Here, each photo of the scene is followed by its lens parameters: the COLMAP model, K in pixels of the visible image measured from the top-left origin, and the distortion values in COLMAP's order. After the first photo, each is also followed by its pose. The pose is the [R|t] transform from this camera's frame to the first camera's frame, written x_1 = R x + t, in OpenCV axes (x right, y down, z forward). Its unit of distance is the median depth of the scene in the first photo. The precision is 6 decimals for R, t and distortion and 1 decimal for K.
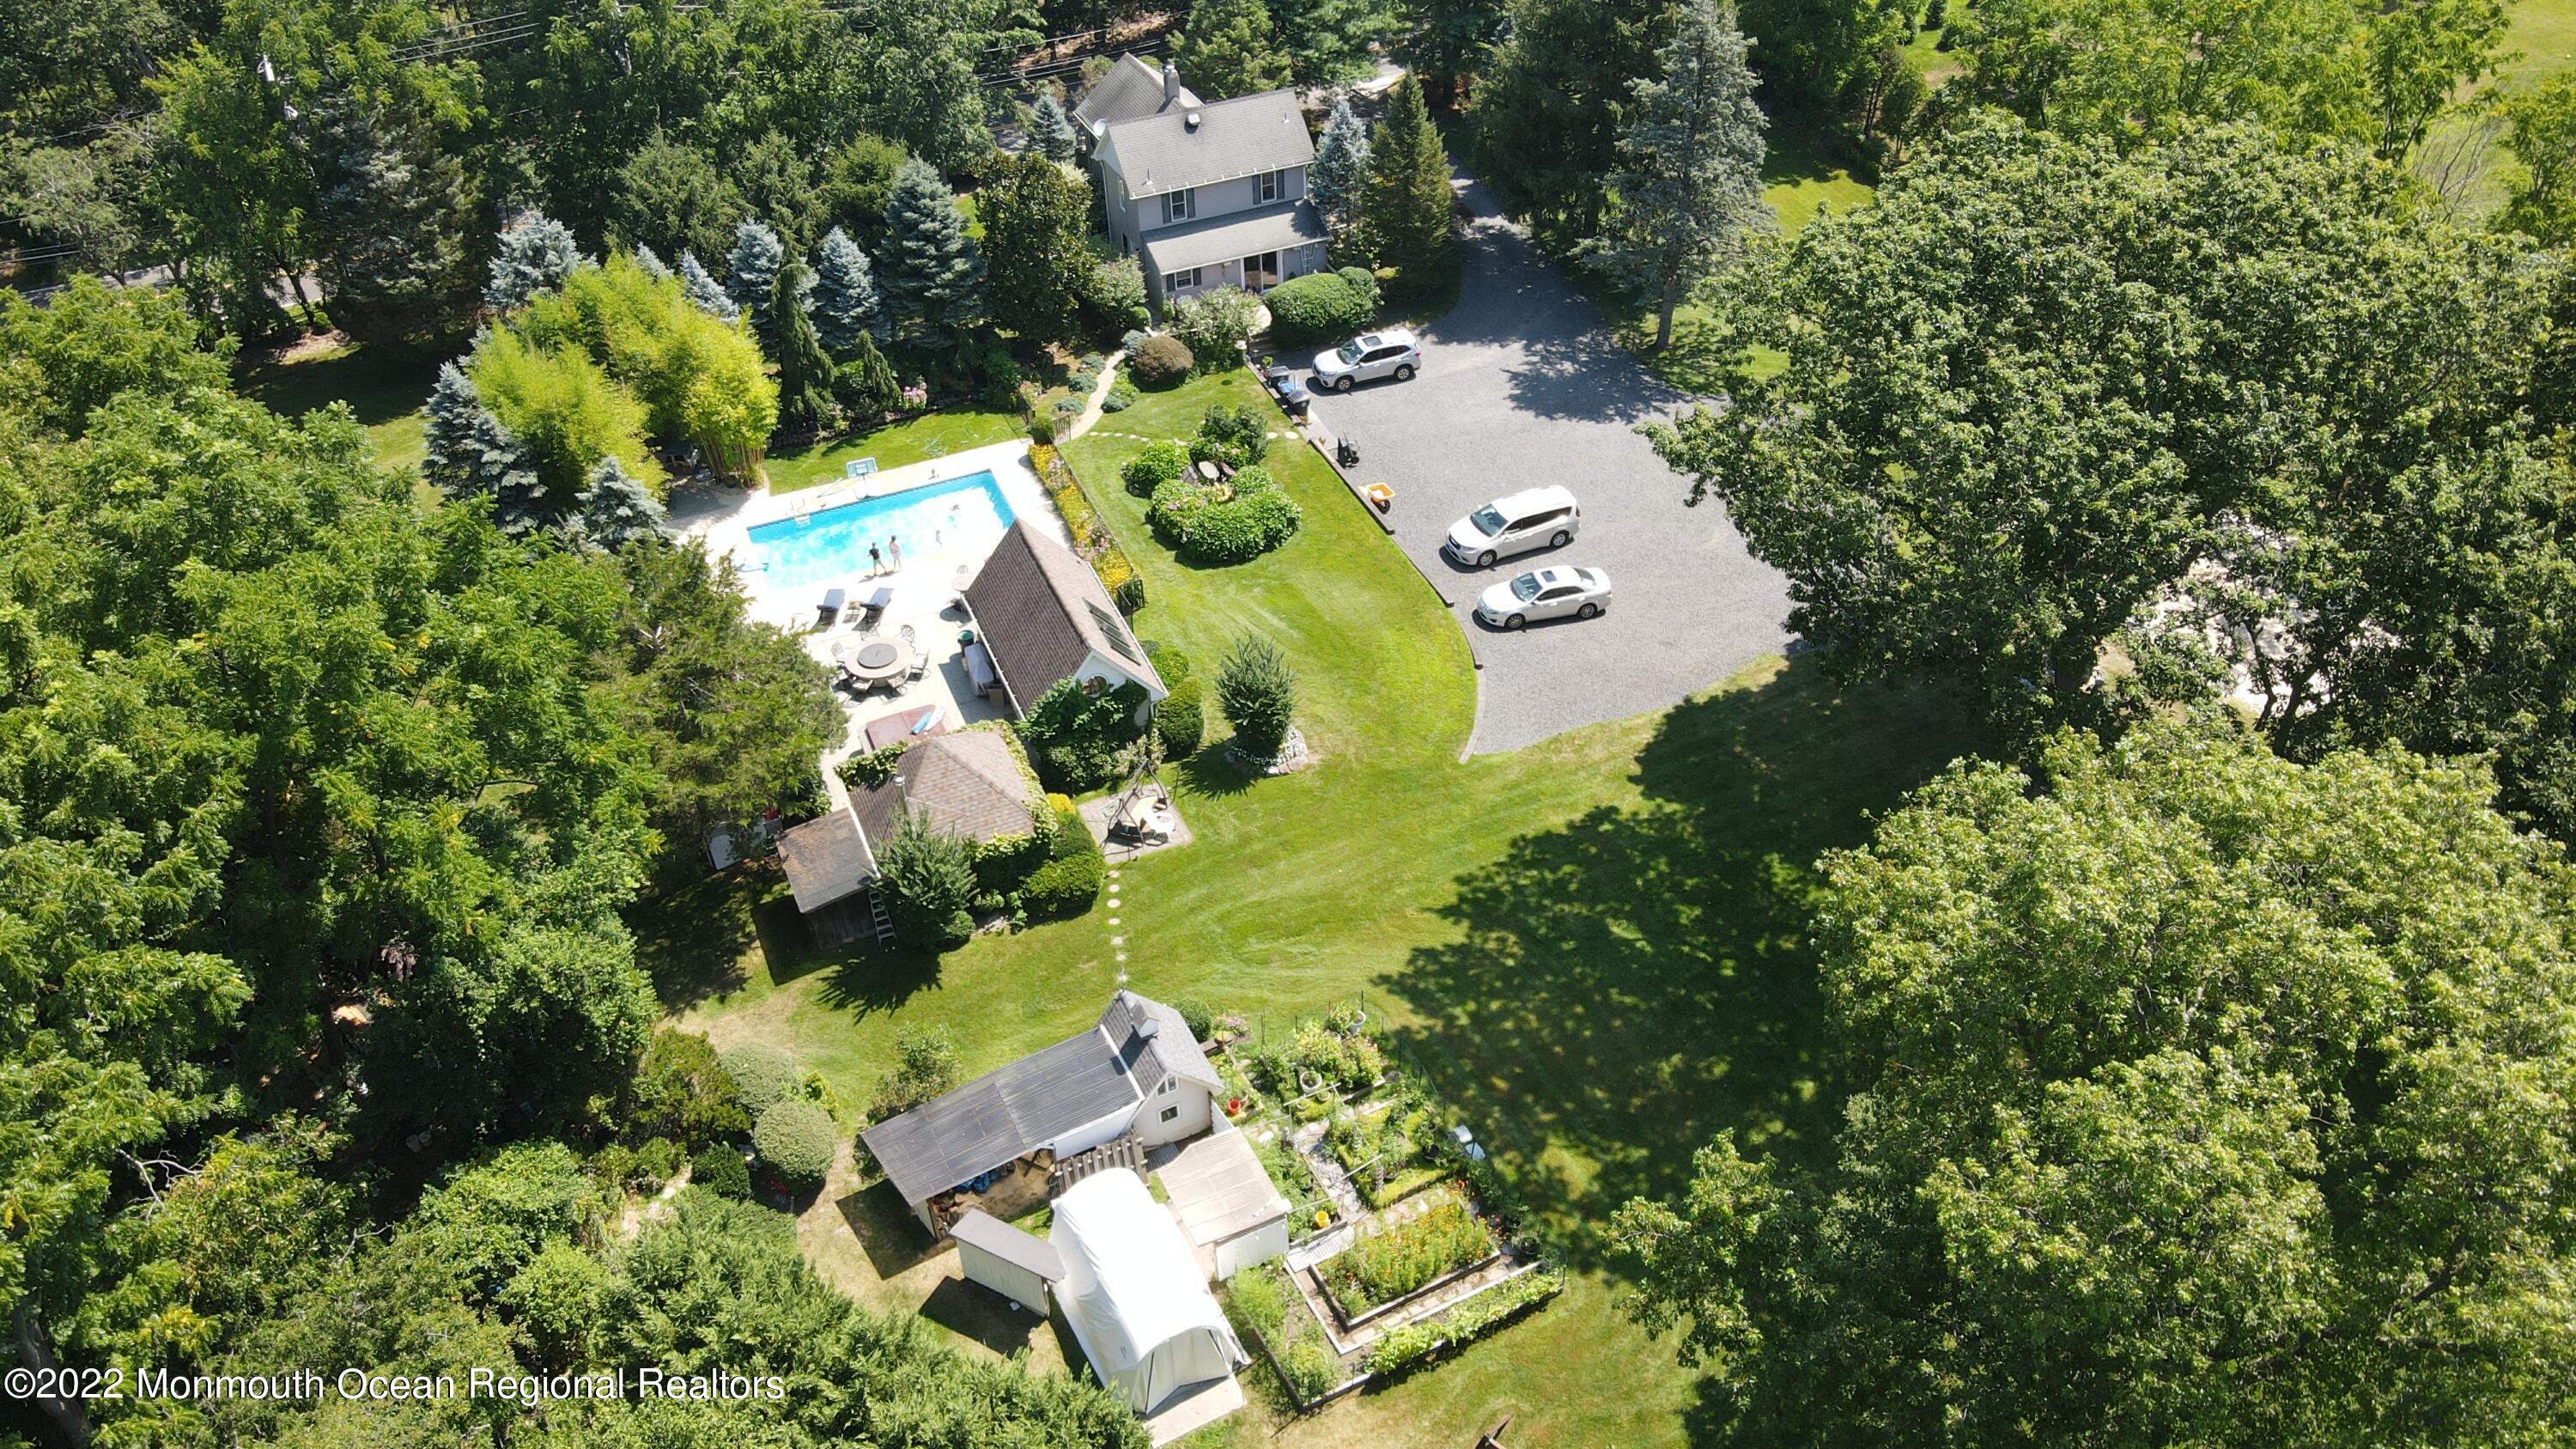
lens RADIAL K [[1902.7, 0, 1266.8], [0, 1902.7, 728.3], [0, 0, 1]] dist [-0.030087, 0.063198]
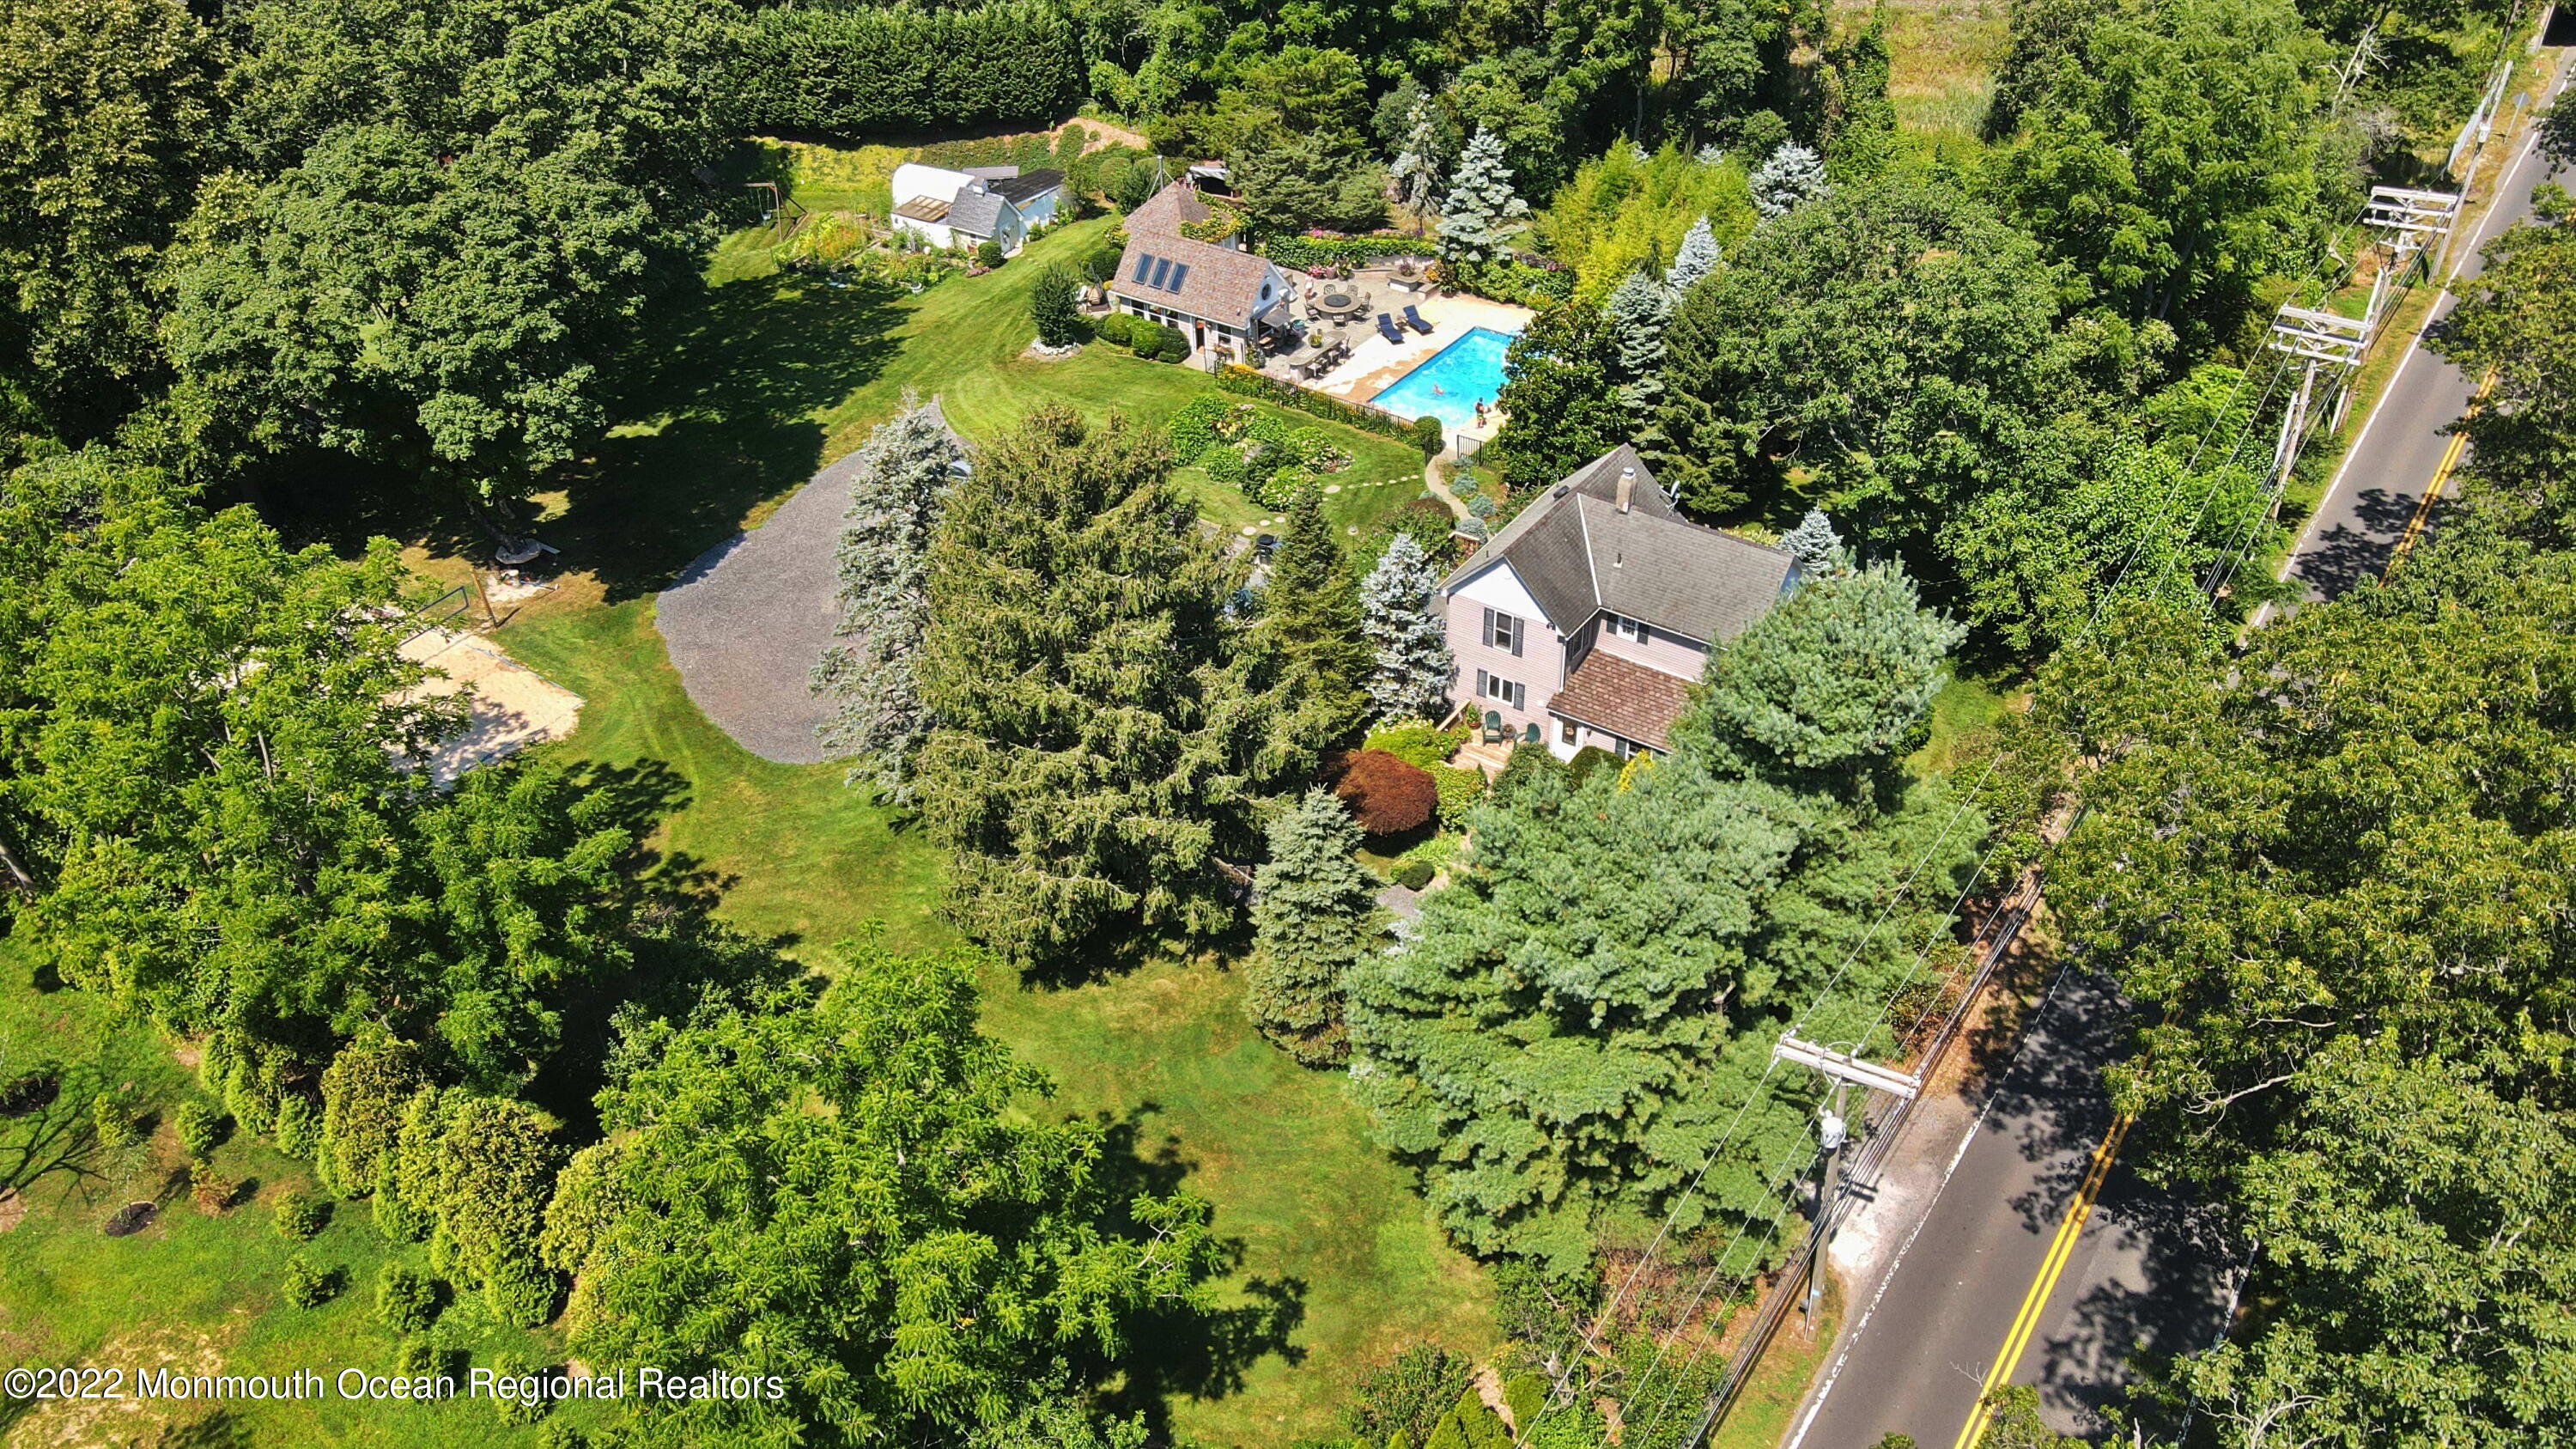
lens RADIAL K [[1902.7, 0, 1266.8], [0, 1902.7, 728.3], [0, 0, 1]] dist [-0.030087, 0.063198]
pose [[-0.849835, 0.351123, -0.393055, 0.444698], [-0.306035, 0.278416, 0.910399, -1.061411], [0.429095, 0.893978, -0.129152, 1.236918]]
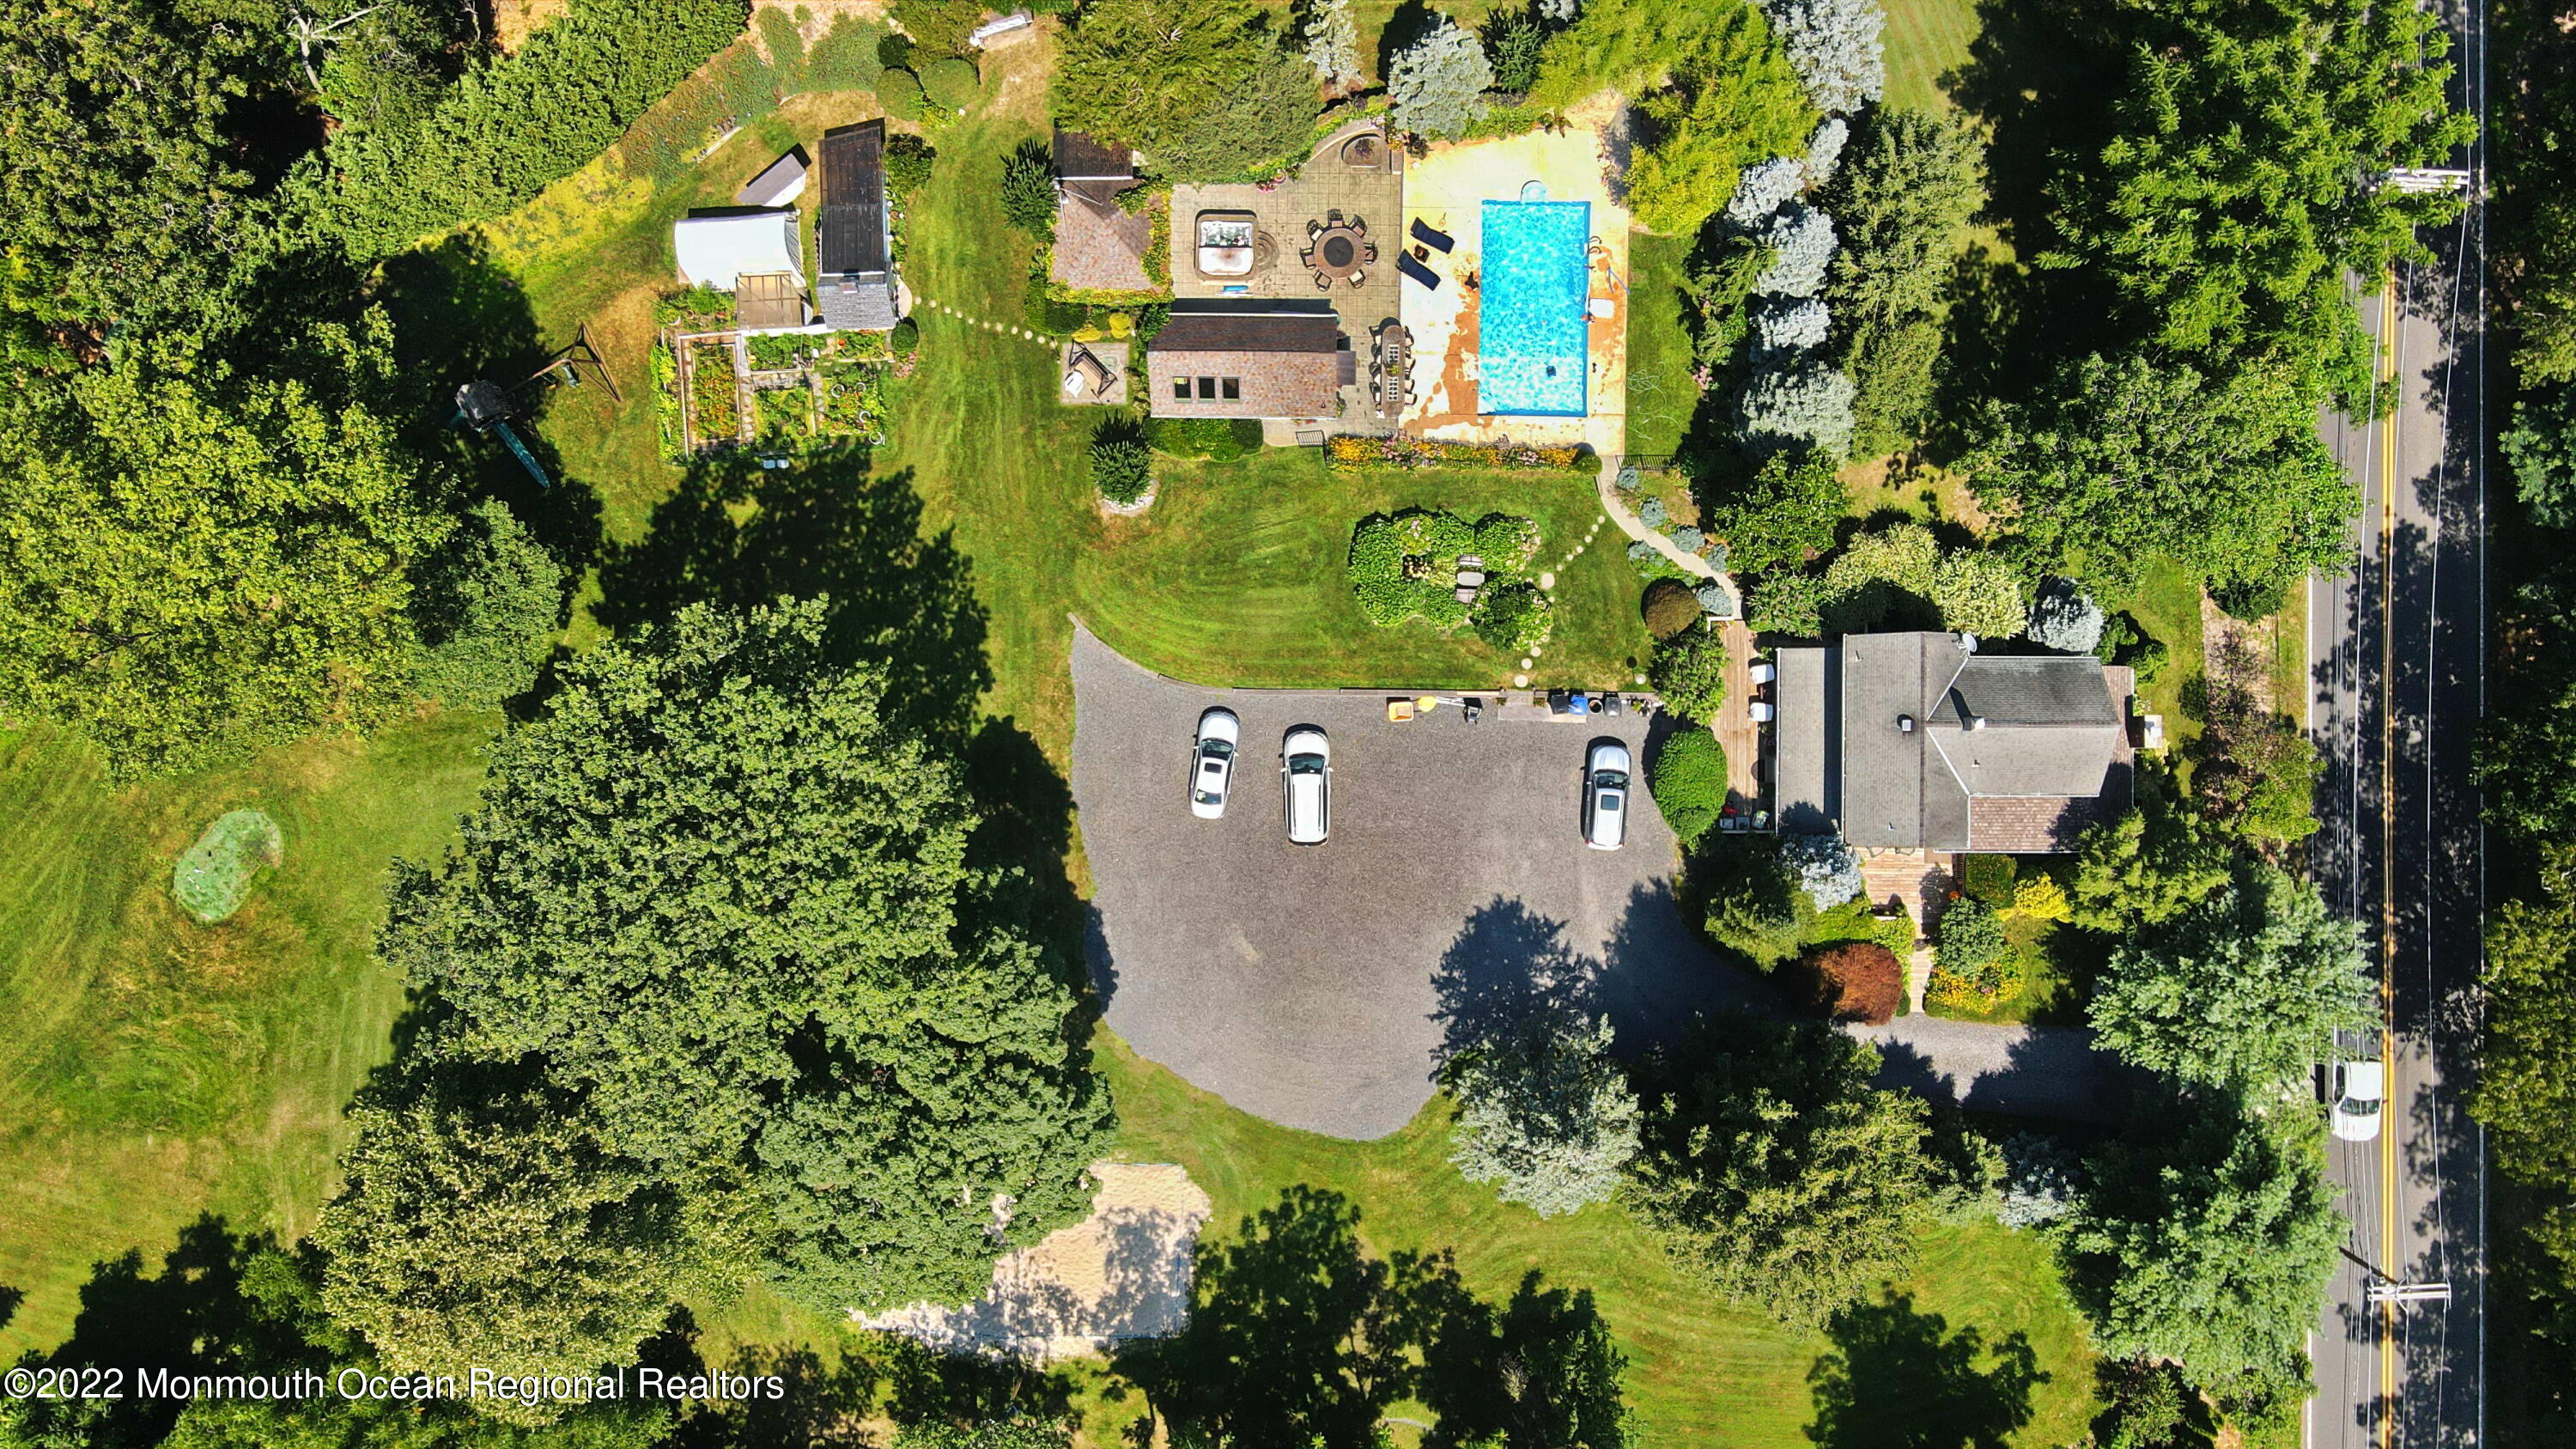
lens RADIAL K [[1902.7, 0, 1266.8], [0, 1902.7, 728.3], [0, 0, 1]] dist [-0.030087, 0.063198]
pose [[-0.397535, 0.917247, 0.024979, 0.070481], [-0.545025, -0.257939, 0.797756, -0.971090], [0.738183, 0.303521, 0.602462, 0.235839]]
